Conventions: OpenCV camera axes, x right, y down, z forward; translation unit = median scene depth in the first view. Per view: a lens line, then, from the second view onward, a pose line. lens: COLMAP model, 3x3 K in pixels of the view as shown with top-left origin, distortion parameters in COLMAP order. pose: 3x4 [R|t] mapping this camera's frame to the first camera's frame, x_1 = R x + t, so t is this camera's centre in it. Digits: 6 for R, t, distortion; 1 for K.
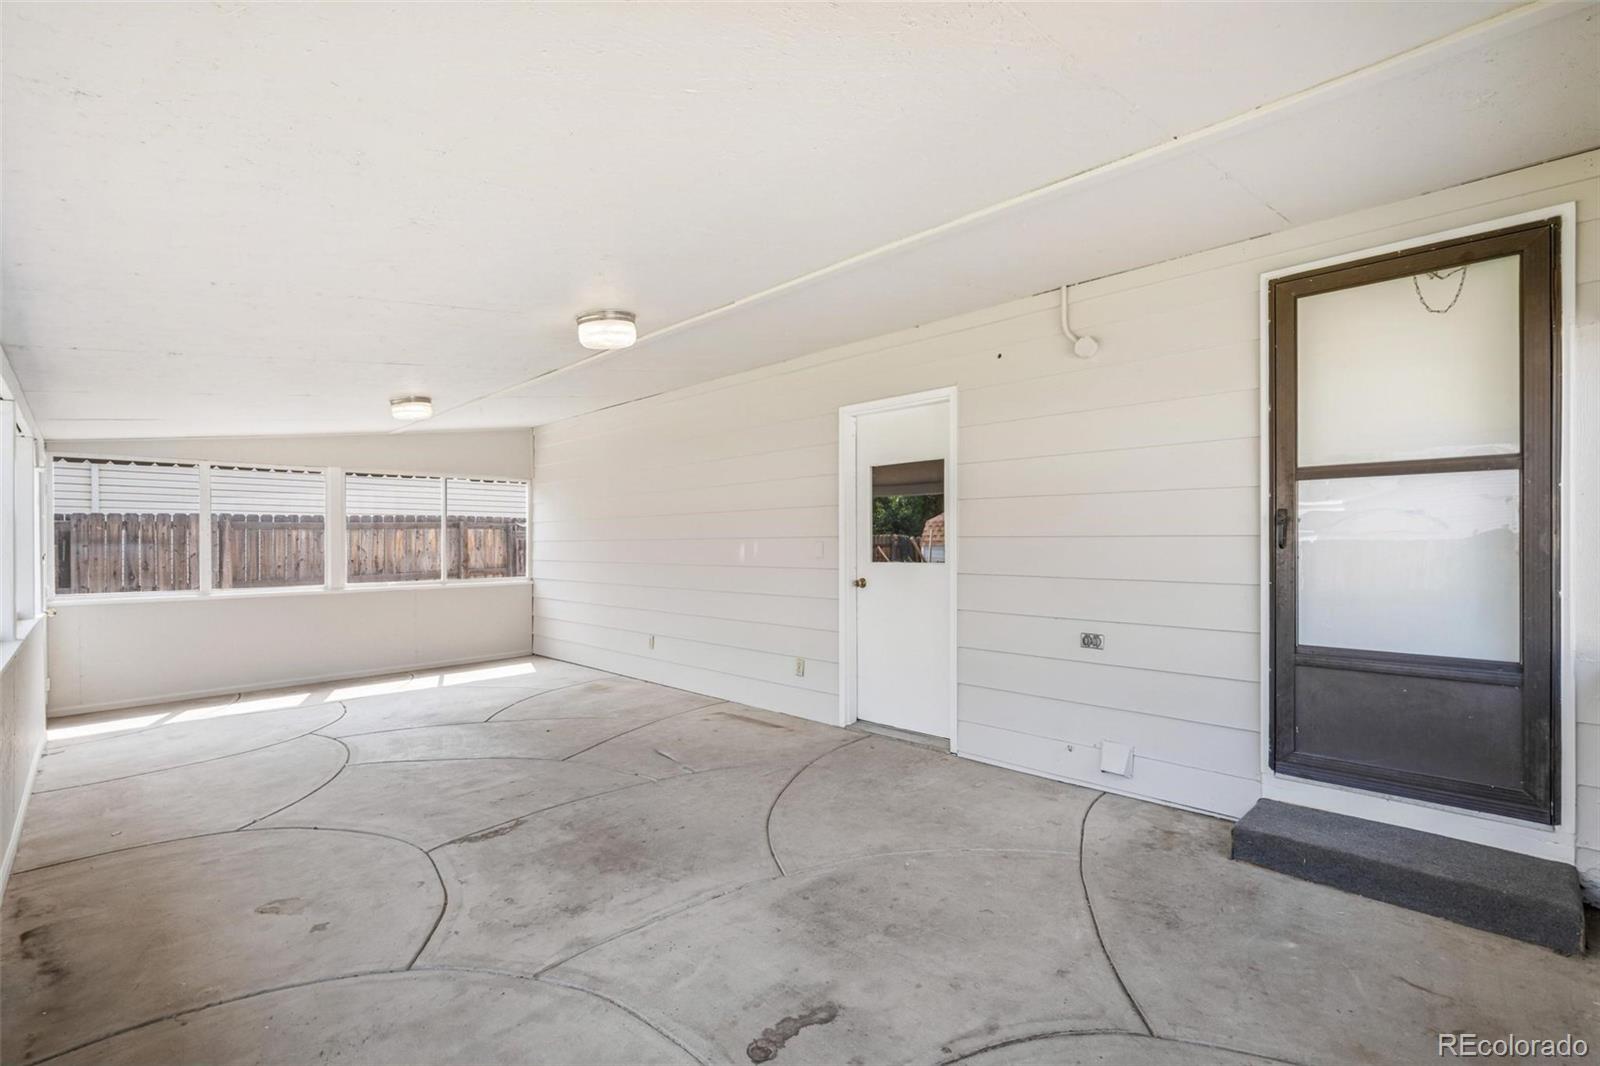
lens RADIAL K [[725.3, 0, 792.7], [0, 725.3, 546.9], [0, 0, 1]] dist [-0.001515, 0.000373]
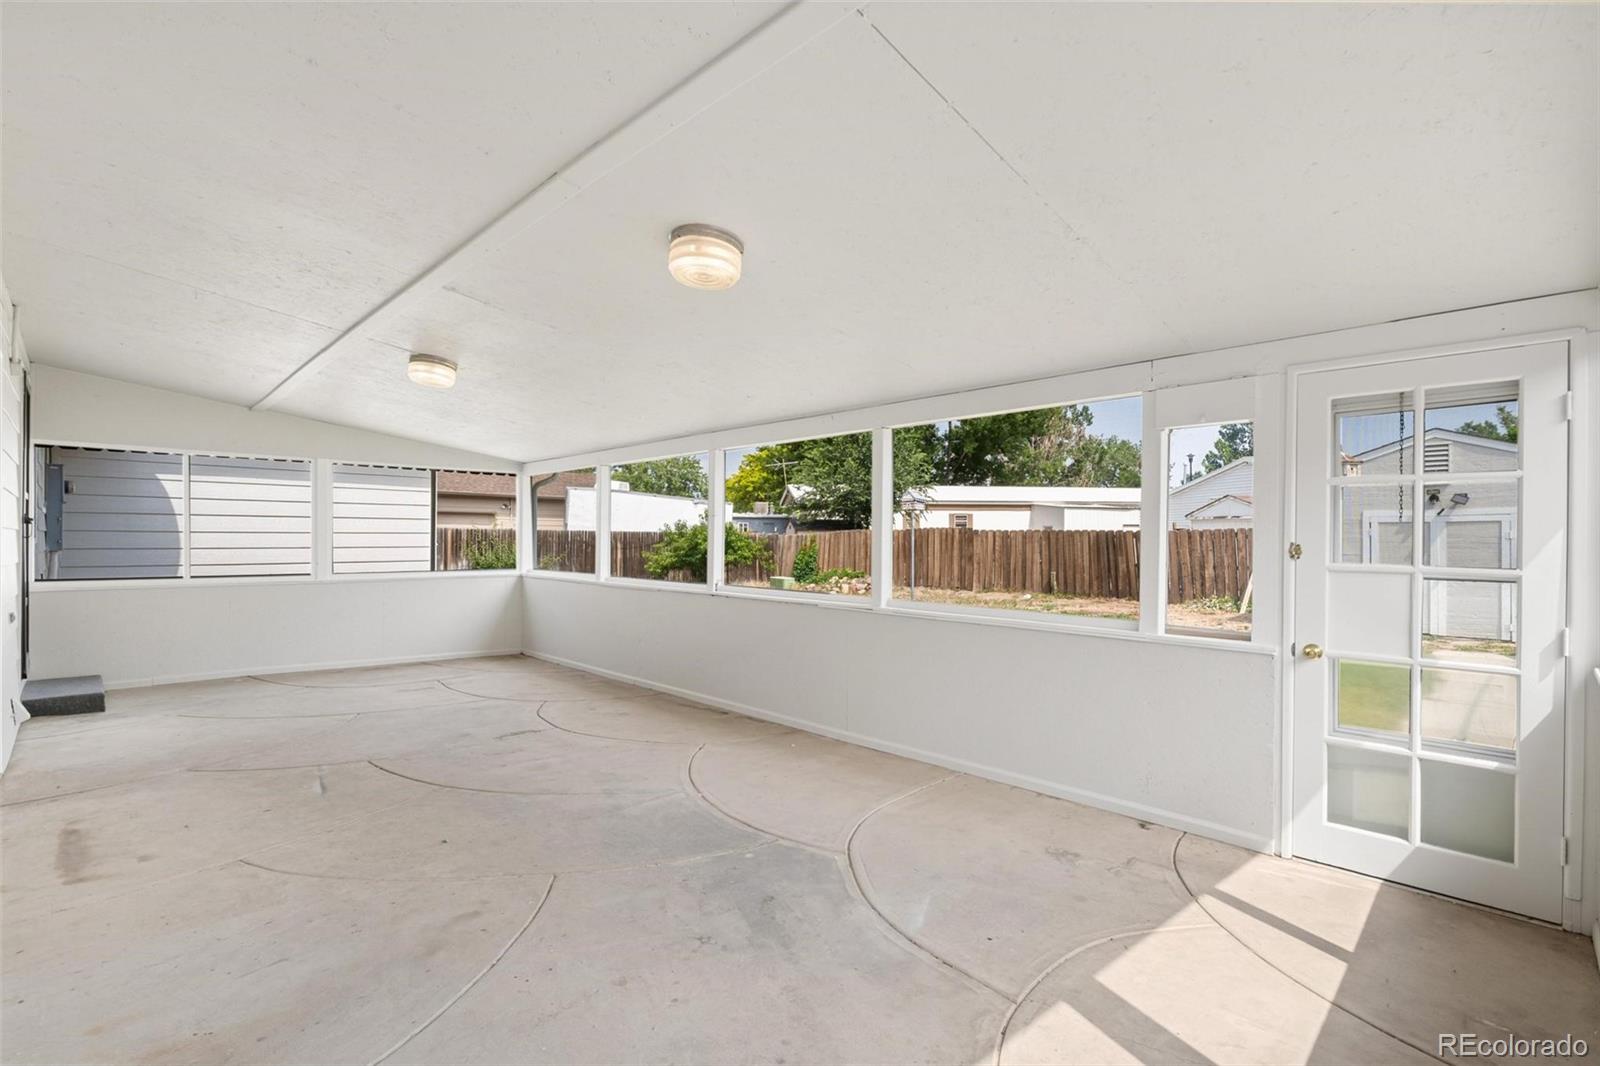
lens RADIAL K [[725.3, 0, 792.7], [0, 725.3, 546.9], [0, 0, 1]] dist [-0.001515, 0.000373]
pose [[-0.999994, -0.000649, -0.003310, -0.701930], [-0.000712, 0.999816, 0.019167, -0.008000], [0.003297, 0.019169, -0.999811, 1.789406]]
